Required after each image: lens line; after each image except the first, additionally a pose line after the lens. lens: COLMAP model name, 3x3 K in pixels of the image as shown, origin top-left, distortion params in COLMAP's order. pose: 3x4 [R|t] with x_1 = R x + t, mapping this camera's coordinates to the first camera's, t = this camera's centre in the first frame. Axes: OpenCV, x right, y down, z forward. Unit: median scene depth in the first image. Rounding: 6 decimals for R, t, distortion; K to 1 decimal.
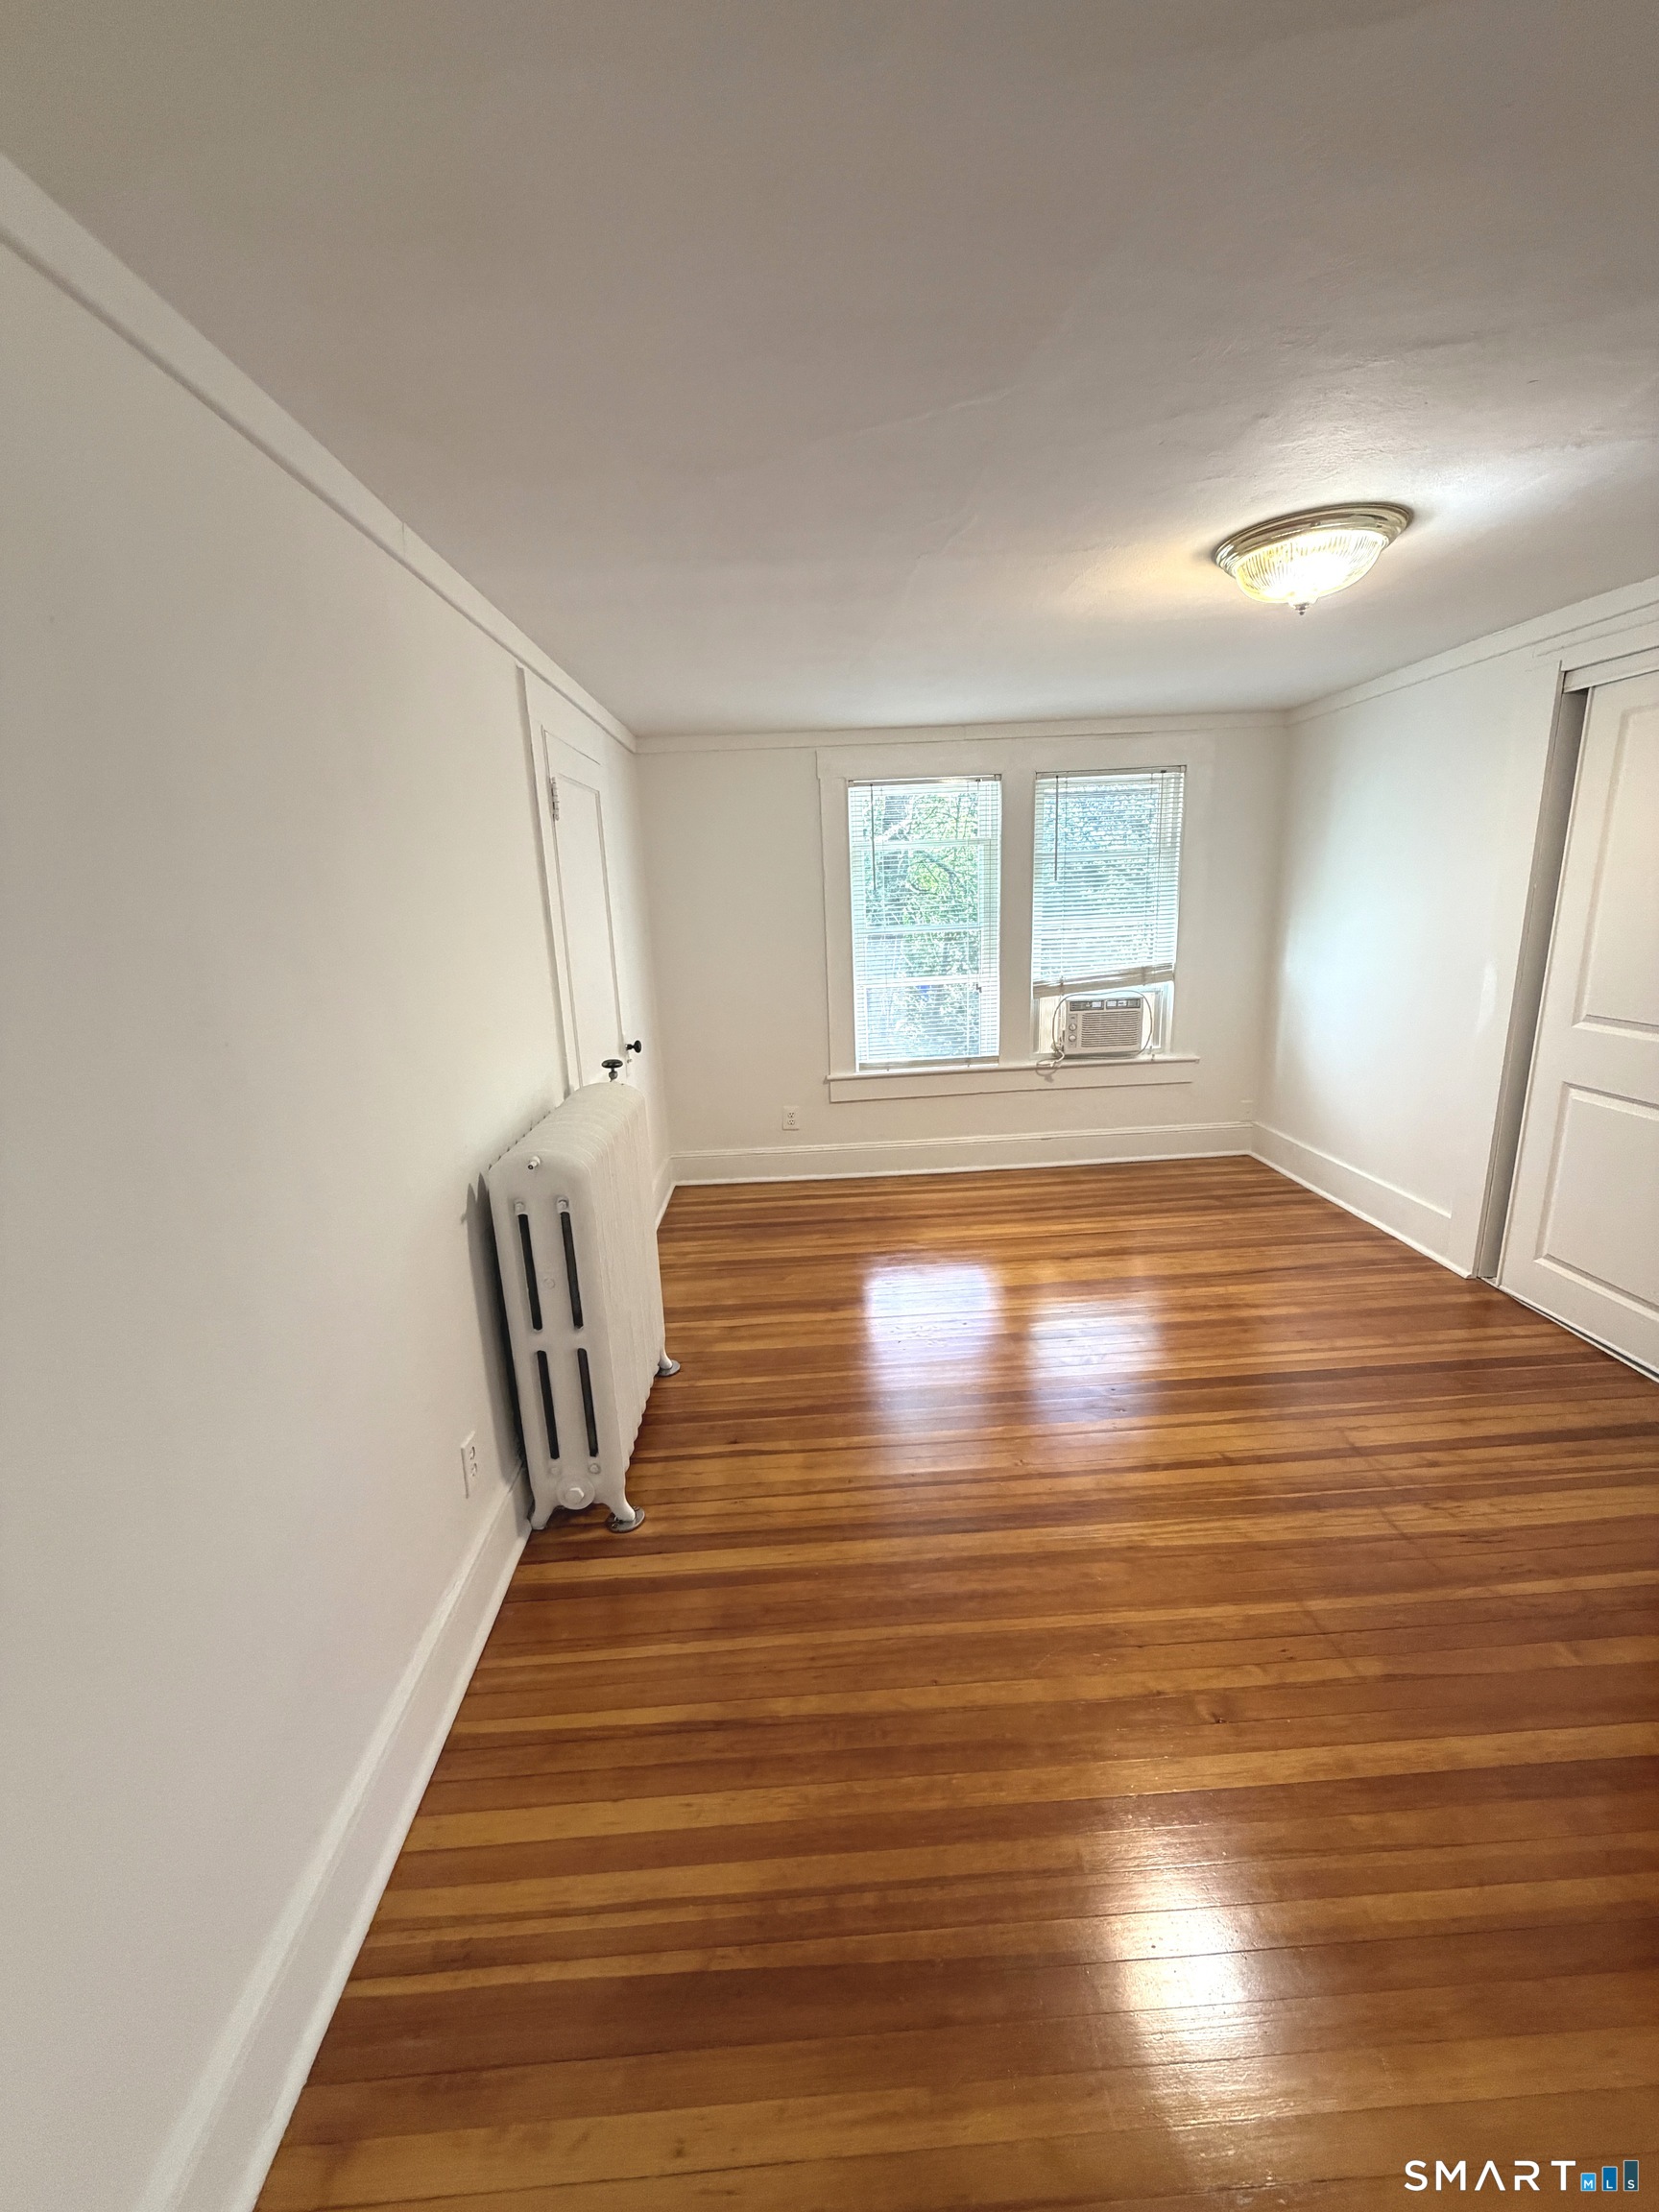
lens RADIAL K [[880.4, 0, 827.9], [0, 880.4, 1106.1], [0, 0, 1]] dist [0.000597, -0.000029]
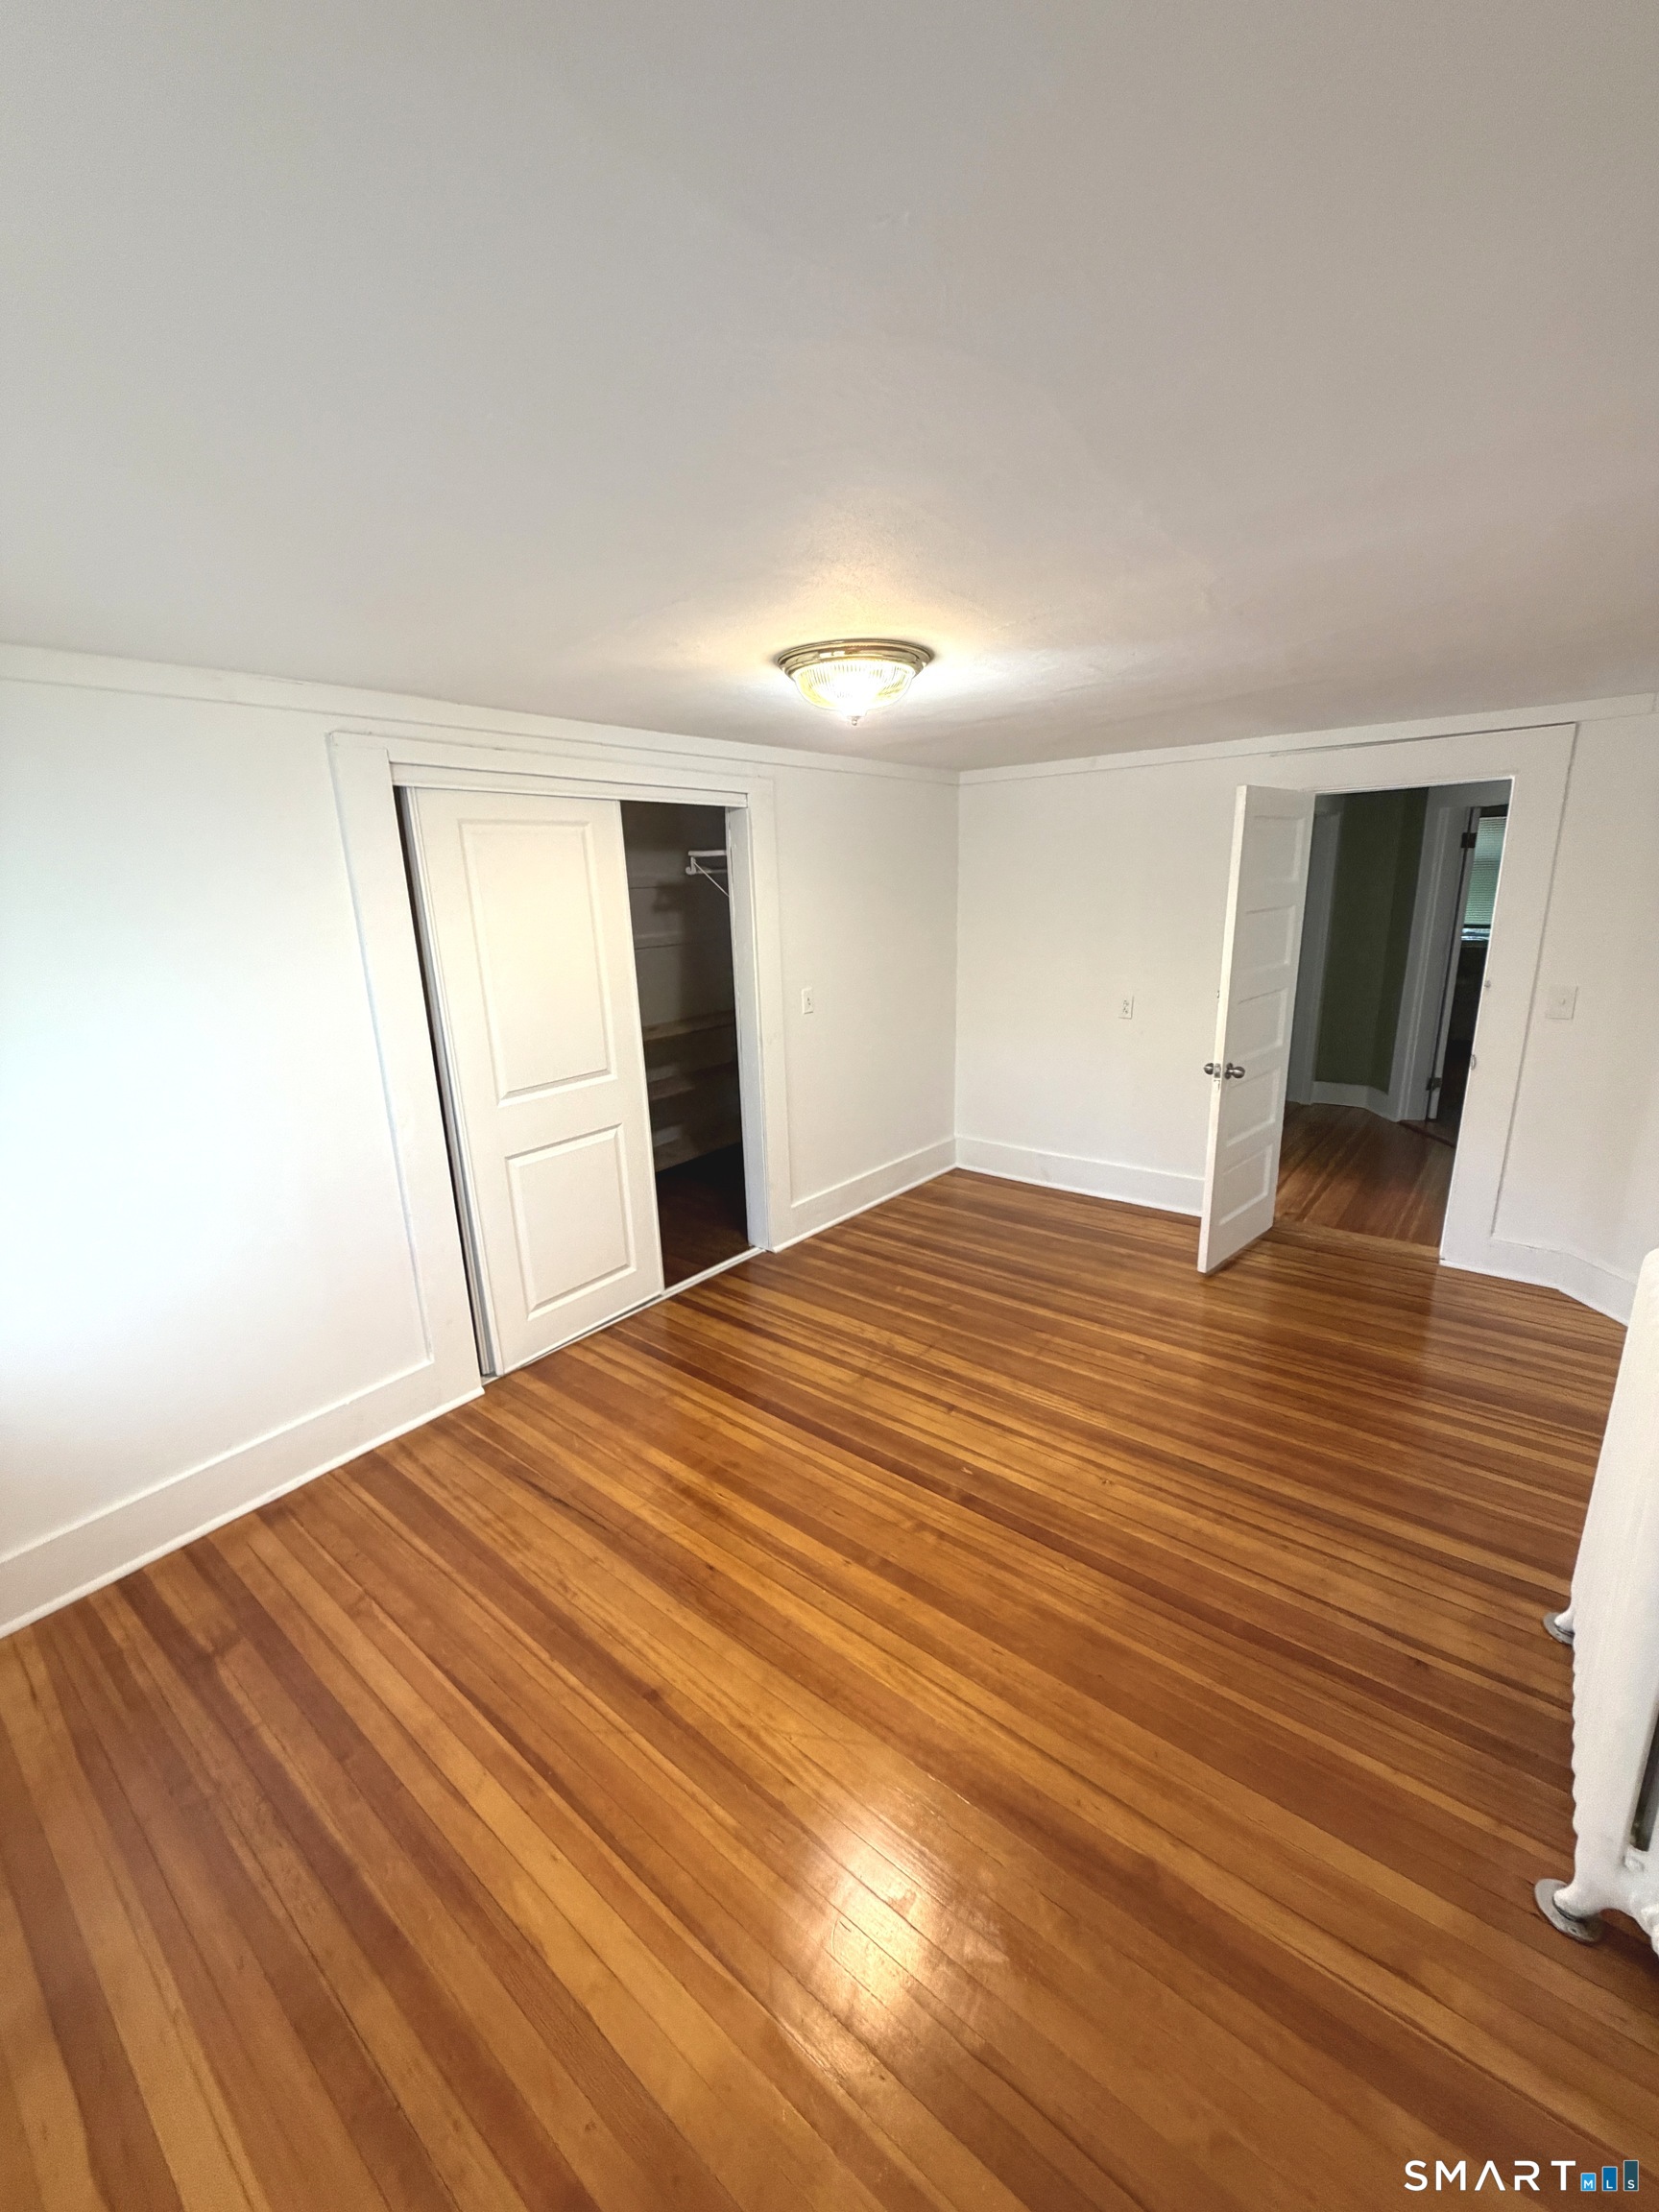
lens RADIAL K [[880.4, 0, 828.3], [0, 880.4, 1112.1], [0, 0, 1]] dist [0.000597, -0.000029]
pose [[-0.753255, -0.103701, 0.649502, -0.139379], [0.218686, 0.891825, 0.396010, -0.390341], [-0.620309, 0.440334, -0.649094, 1.343069]]
